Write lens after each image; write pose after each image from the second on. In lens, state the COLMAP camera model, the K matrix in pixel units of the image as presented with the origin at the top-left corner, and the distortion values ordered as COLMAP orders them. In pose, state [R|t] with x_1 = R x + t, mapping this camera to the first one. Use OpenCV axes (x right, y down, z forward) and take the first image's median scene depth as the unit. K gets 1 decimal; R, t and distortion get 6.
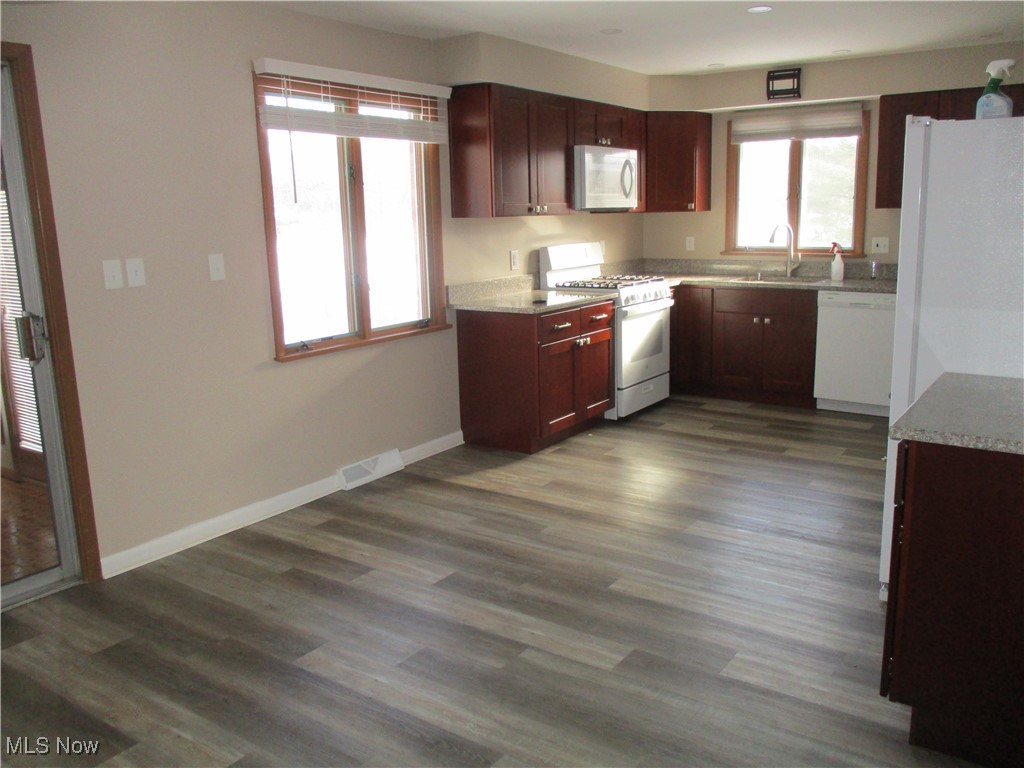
lens RADIAL K [[863.0, 0, 523.0], [0, 863.0, 382.0], [0, 0, 1]] dist [-0.017825, 0.012590]
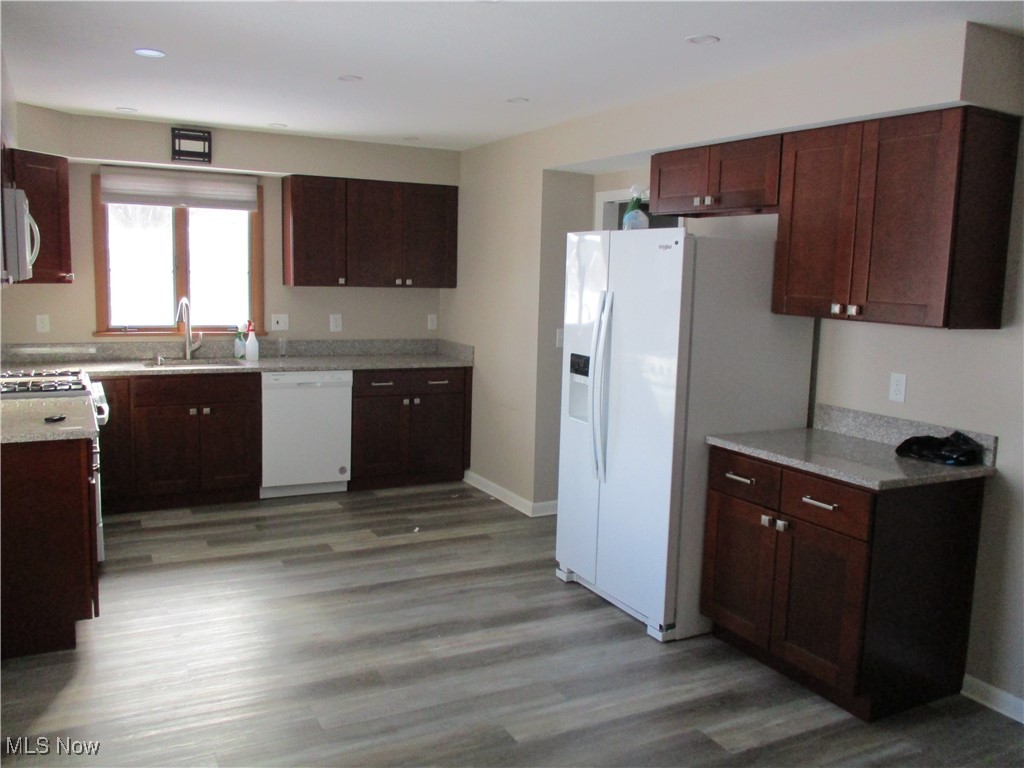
lens RADIAL K [[863.0, 0, 523.0], [0, 863.0, 382.0], [0, 0, 1]] dist [-0.017825, 0.012590]
pose [[0.456255, -0.080537, 0.886197, -0.342952], [0.141419, 0.989801, 0.017144, -0.069667], [-0.878540, 0.117503, 0.462992, 0.310485]]
